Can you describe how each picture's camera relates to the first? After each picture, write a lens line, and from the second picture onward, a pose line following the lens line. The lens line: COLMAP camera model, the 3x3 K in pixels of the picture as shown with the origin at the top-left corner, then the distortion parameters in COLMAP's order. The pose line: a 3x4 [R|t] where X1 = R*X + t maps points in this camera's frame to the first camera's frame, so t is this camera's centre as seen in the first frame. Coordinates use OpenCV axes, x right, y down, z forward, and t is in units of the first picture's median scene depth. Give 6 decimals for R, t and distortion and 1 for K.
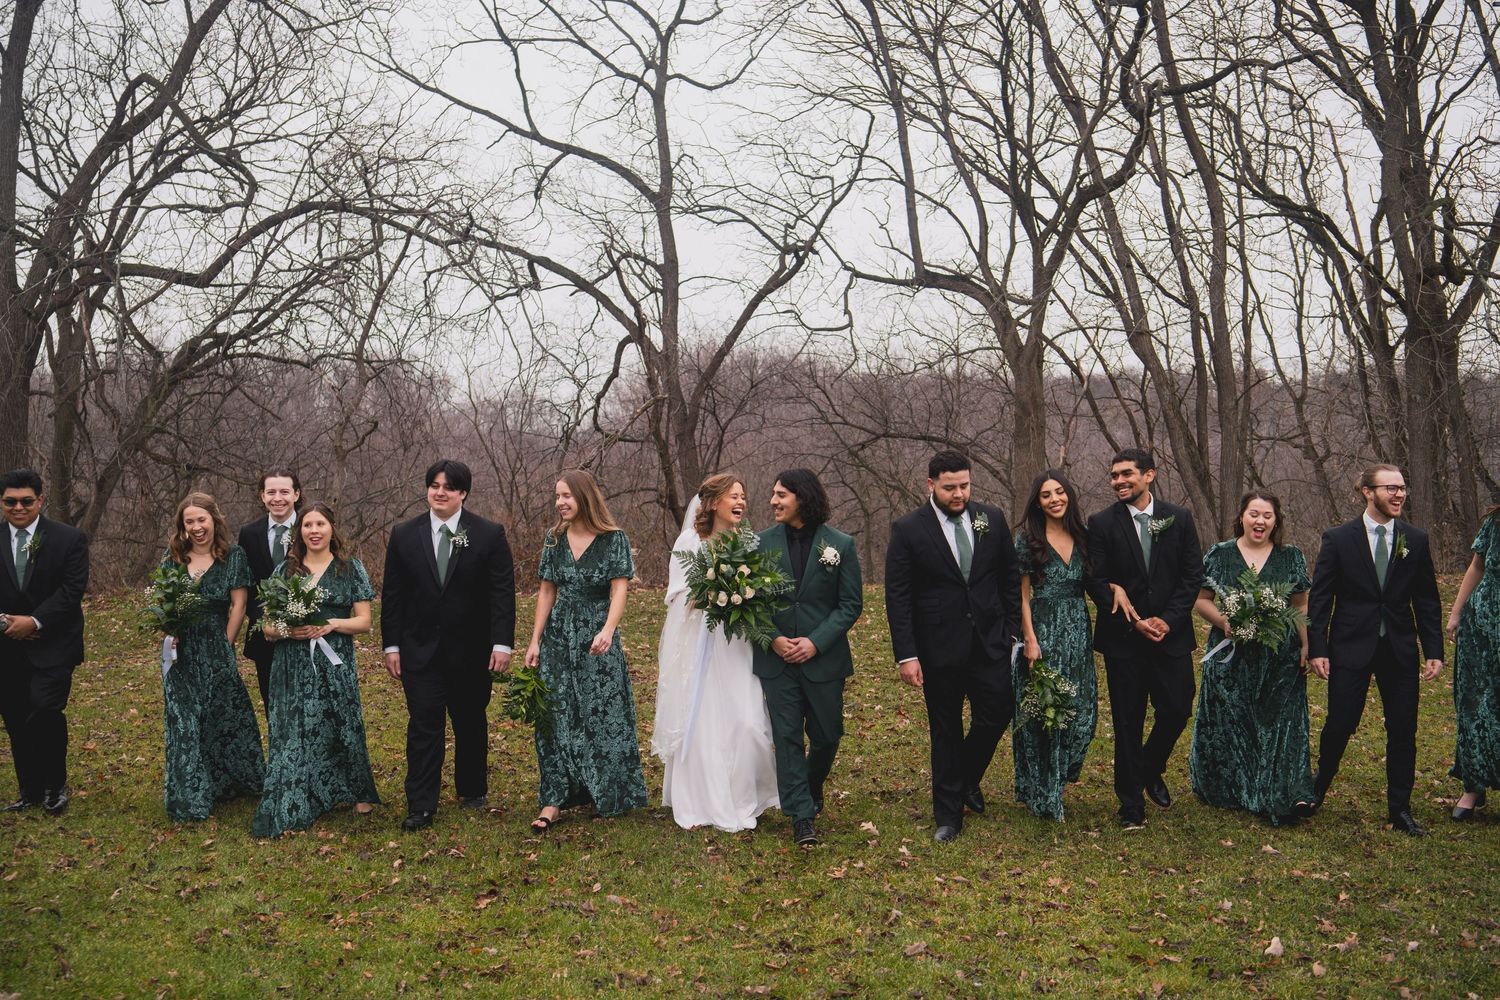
lens RADIAL K [[1594.1, 0, 750.0], [0, 1594.1, 500.0], [0, 0, 1]] dist [-0.077296, -0.018626]
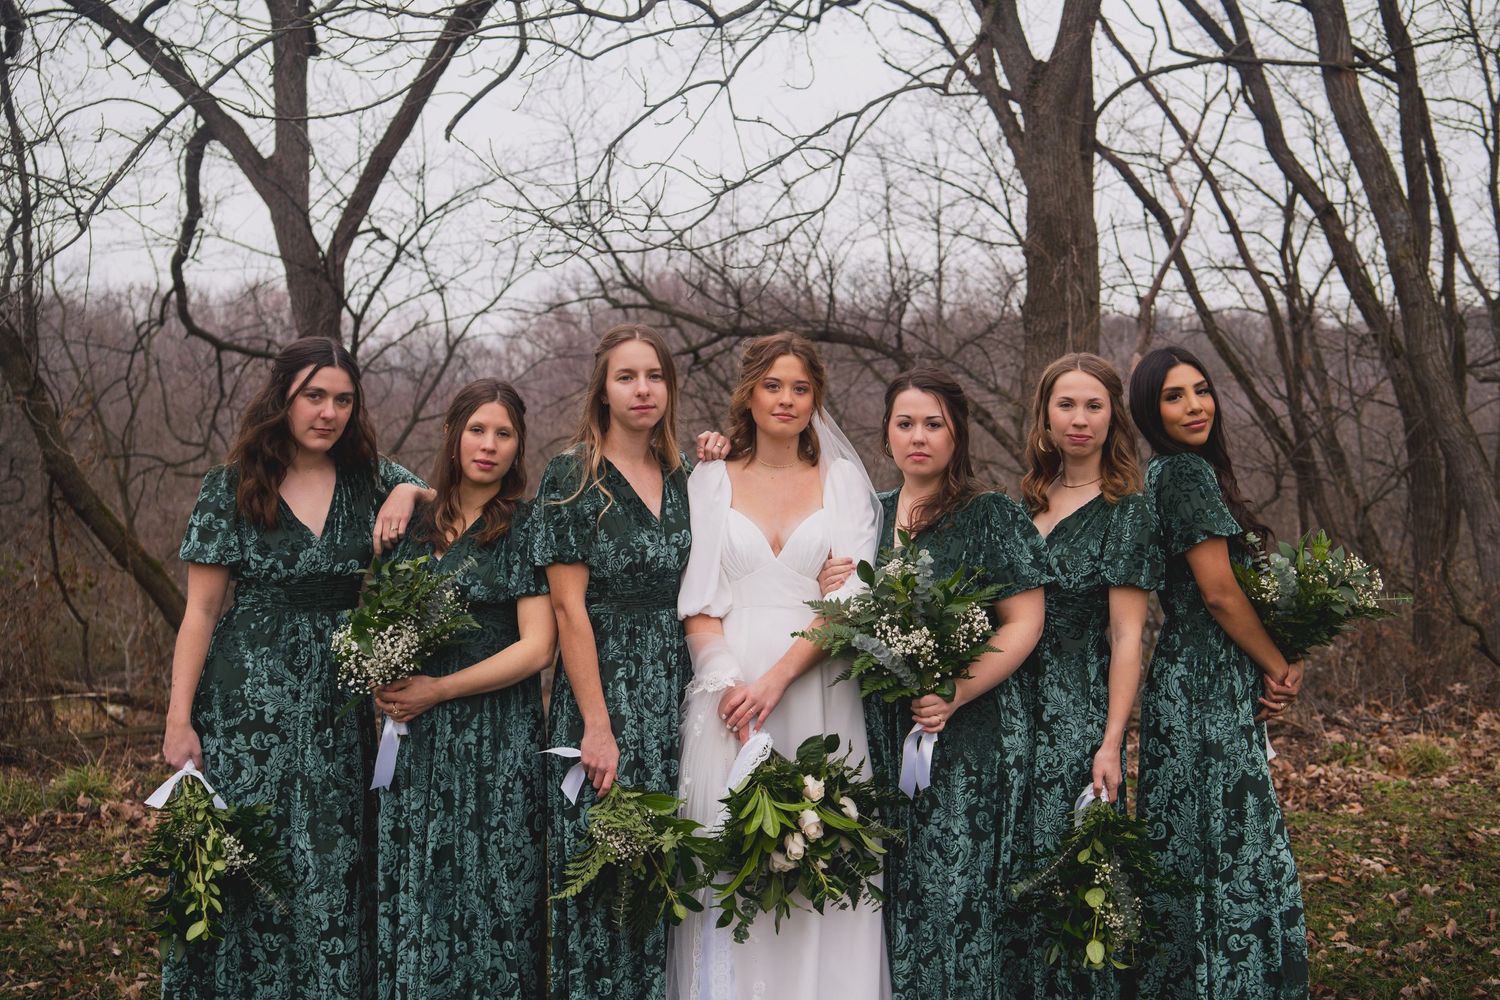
lens RADIAL K [[1703.6, 0, 795.8], [0, 1703.6, 469.3], [0, 0, 1]] dist [-0.067809, -0.024882]
pose [[0.999751, -0.000780, 0.022290, 0.091474], [0.000635, 0.999979, 0.006526, -0.005570], [-0.022295, -0.006511, 0.999730, 0.531402]]
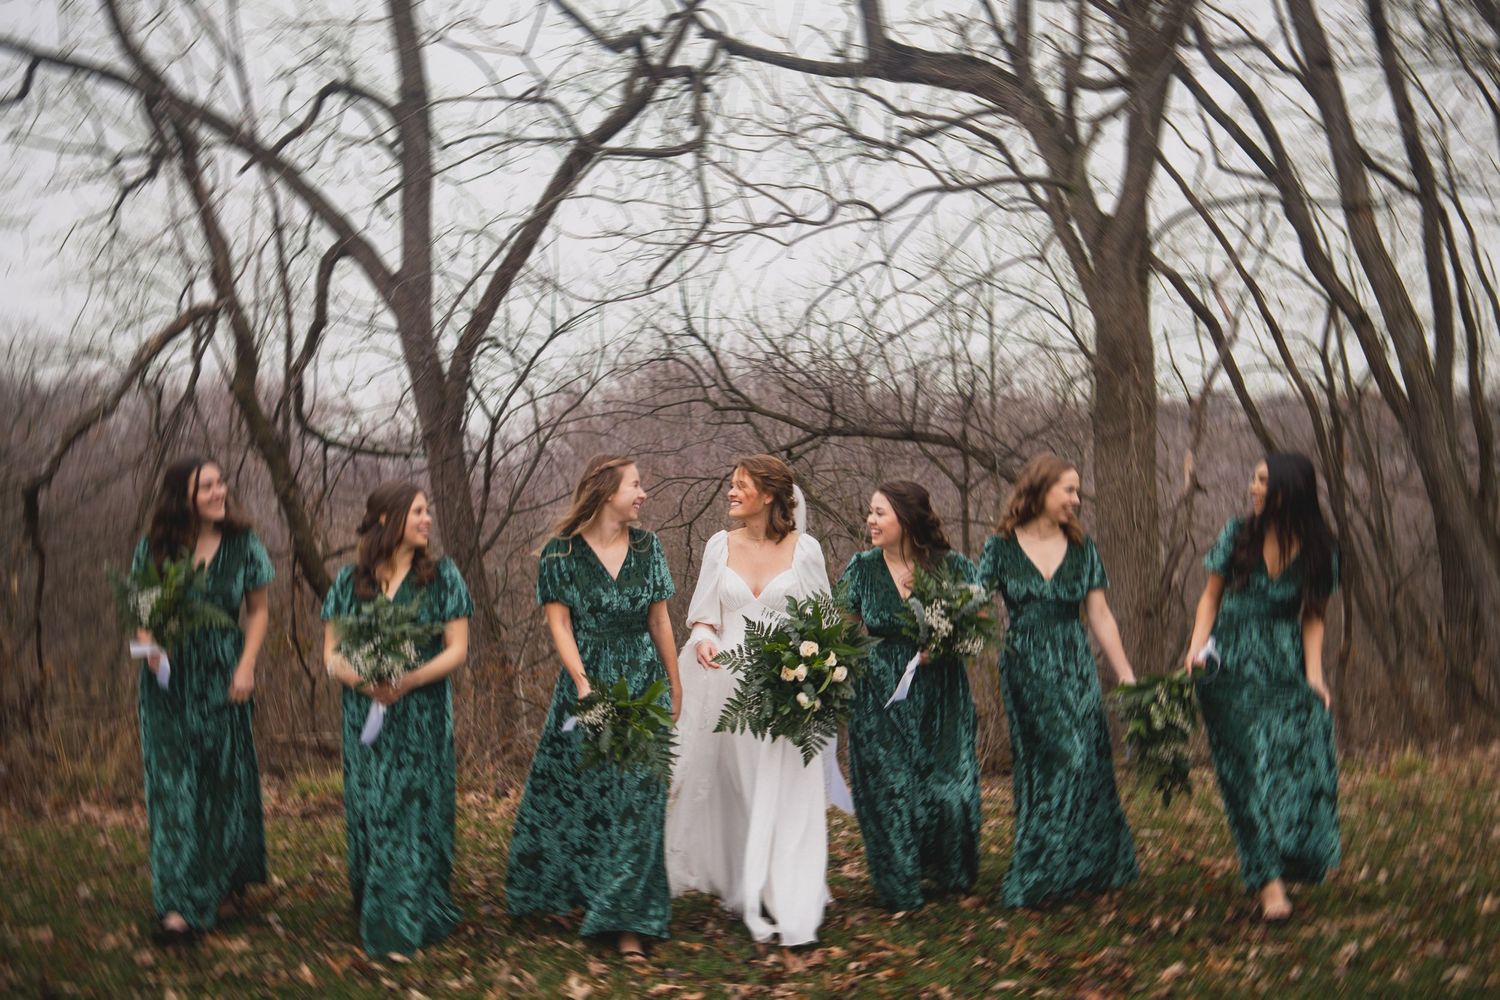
lens RADIAL K [[1935.8, 0, 750.0], [0, 1935.8, 500.0], [0, 0, 1]] dist [-0.163032, 0.013393]
pose [[0.999976, -0.001975, -0.006589, 0.064771], [0.001771, 0.999523, -0.030826, -0.001191], [0.006647, 0.030814, 0.999503, 0.407012]]
